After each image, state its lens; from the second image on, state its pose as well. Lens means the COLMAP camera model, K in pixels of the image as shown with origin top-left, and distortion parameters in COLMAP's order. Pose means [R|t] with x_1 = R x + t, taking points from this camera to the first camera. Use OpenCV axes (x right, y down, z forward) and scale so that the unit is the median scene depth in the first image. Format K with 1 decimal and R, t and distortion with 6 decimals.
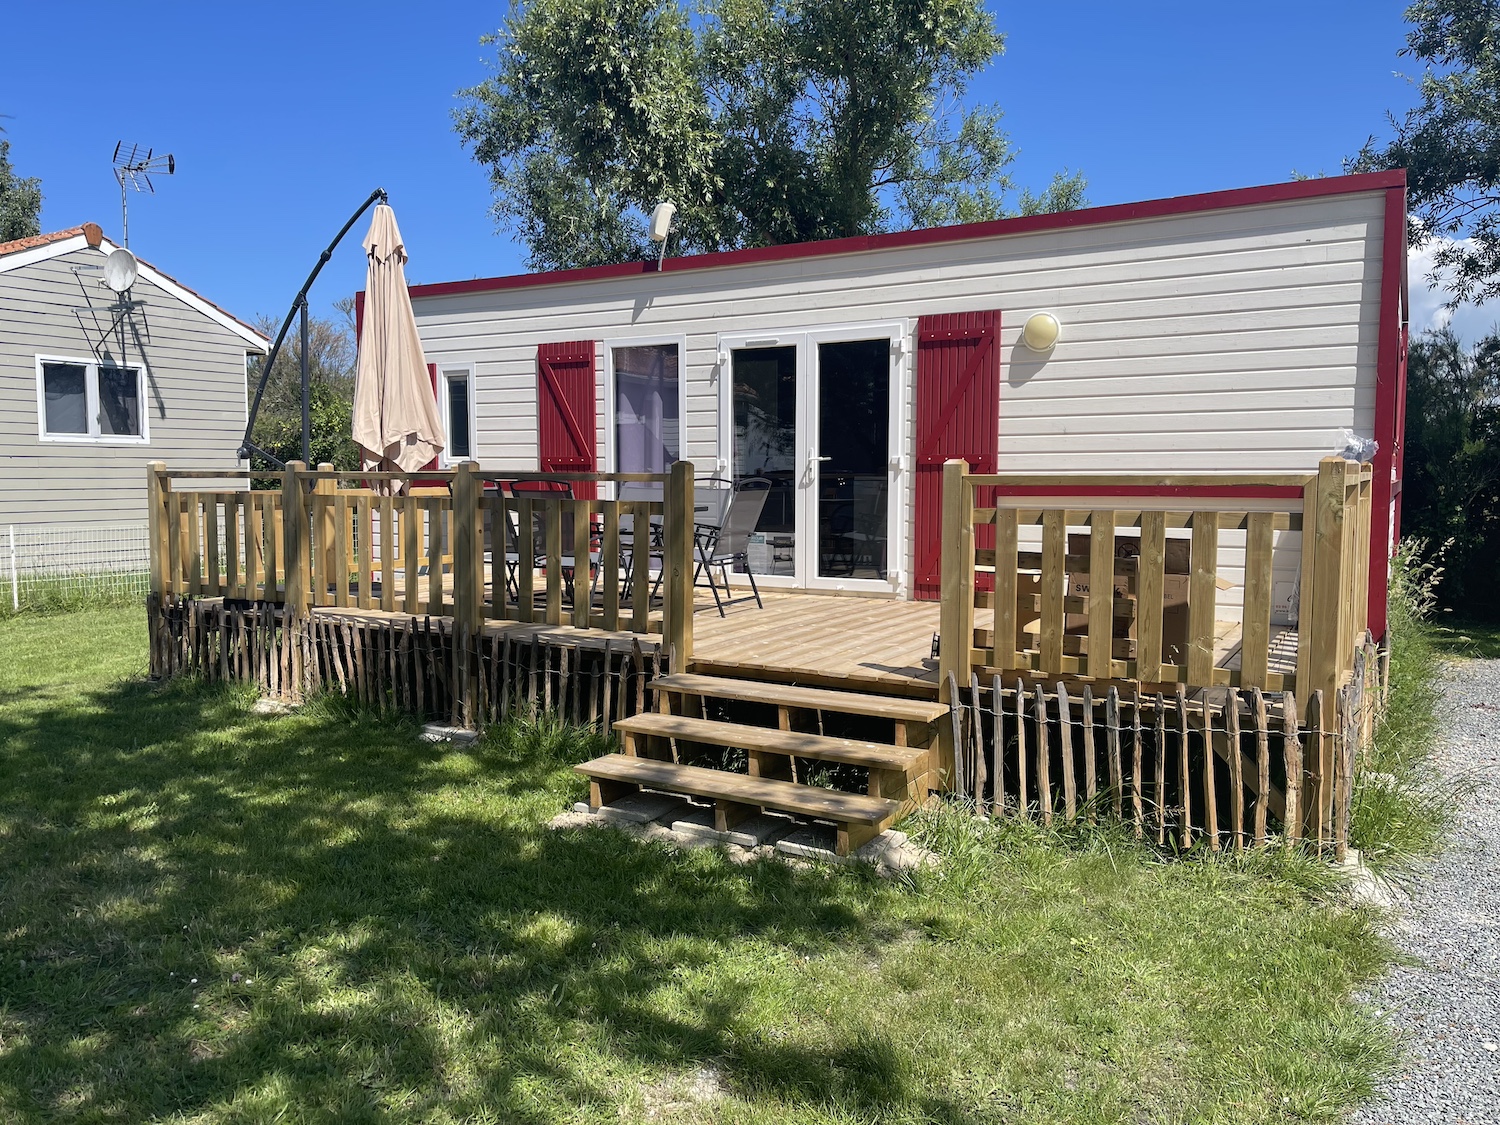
lens RADIAL K [[1120.0, 0, 727.6], [0, 1120.0, 559.7], [0, 0, 1]] dist [0.055241, -0.086461]
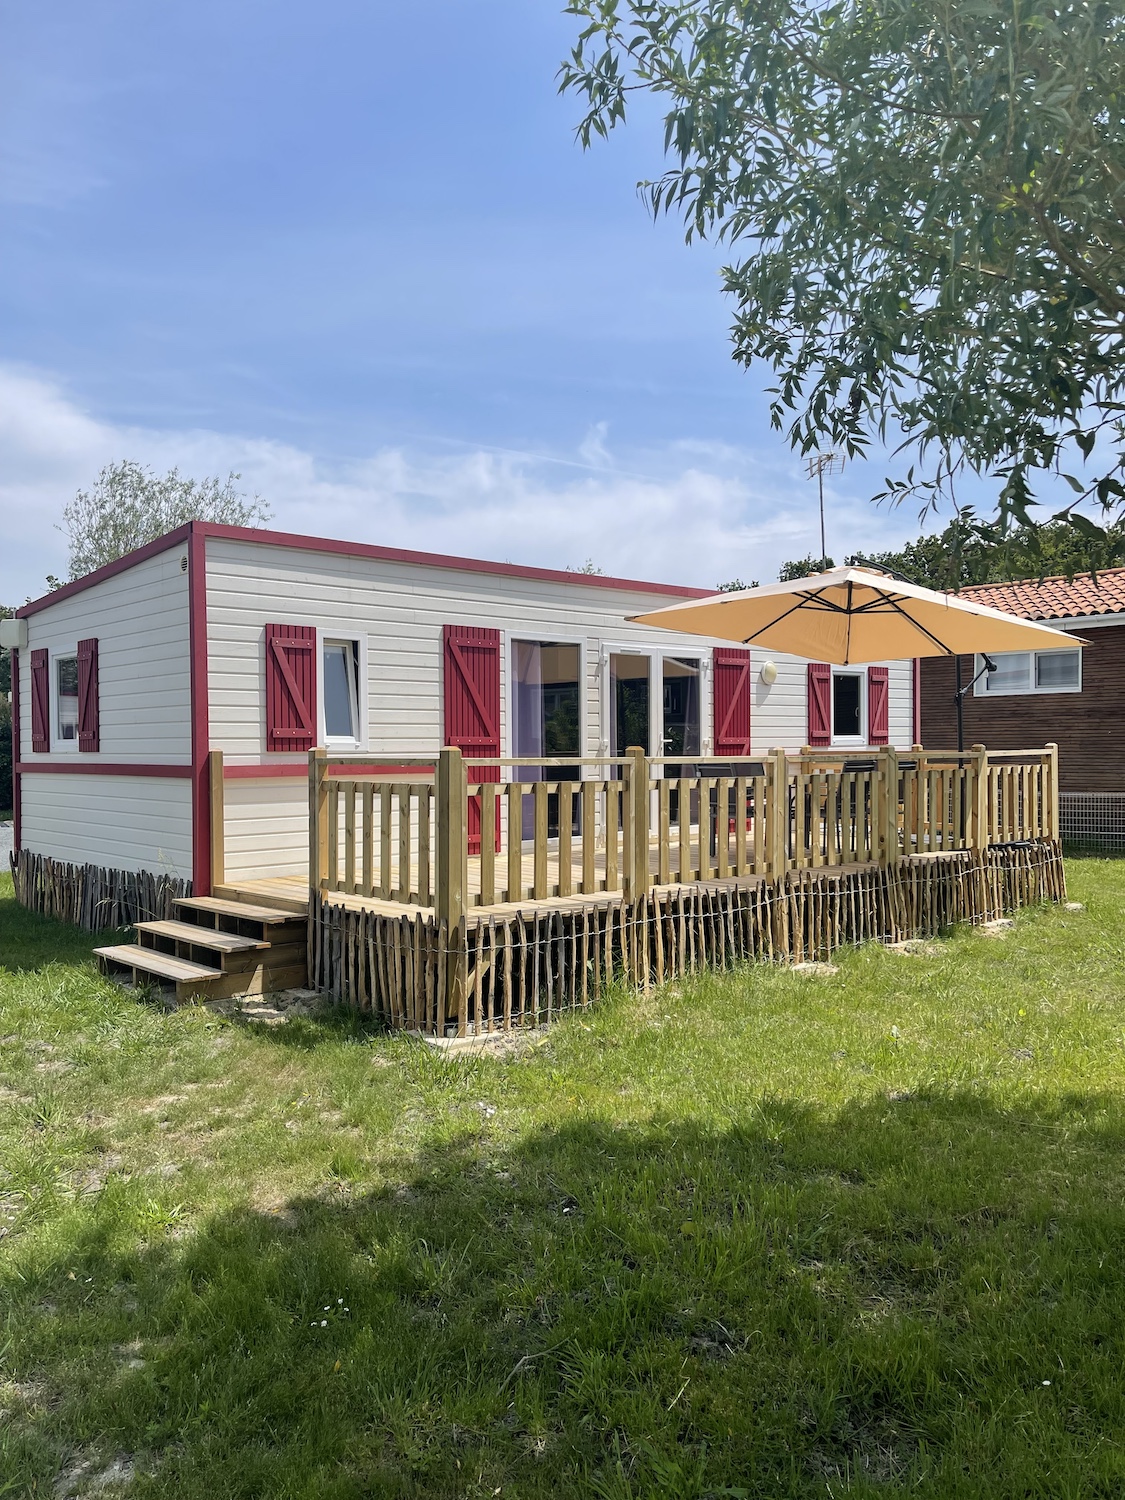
lens RADIAL K [[1120.0, 0, 562.5], [0, 1120.0, 750.0], [0, 0, 1]] dist [0.055241, -0.086461]
pose [[0.281478, -0.000783, 0.959567, -1.119526], [0.091661, 0.995449, -0.026075, -0.048944], [-0.955180, 0.095295, 0.280269, 0.660378]]
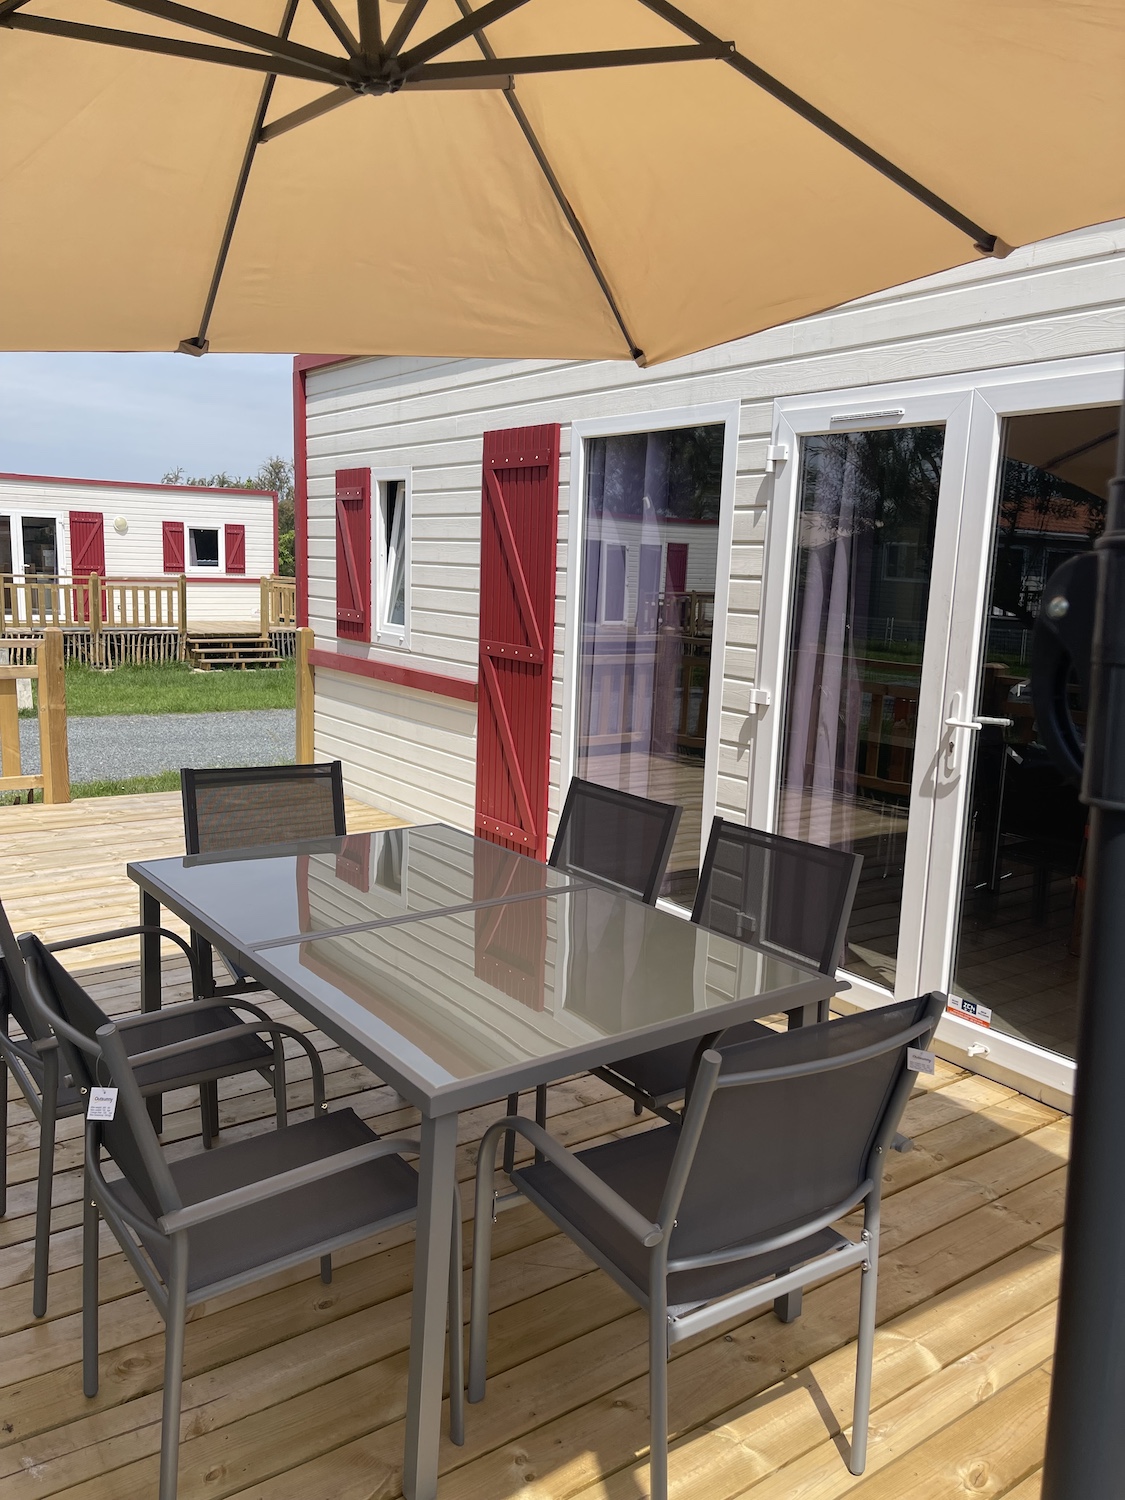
lens RADIAL K [[1120.0, 0, 562.5], [0, 1120.0, 750.0], [0, 0, 1]] dist [0.055241, -0.086461]
pose [[0.919098, 0.093221, -0.382842, 0.089737], [-0.060671, 0.993505, 0.096261, -0.098254], [0.389329, -0.065246, 0.918785, 0.528670]]
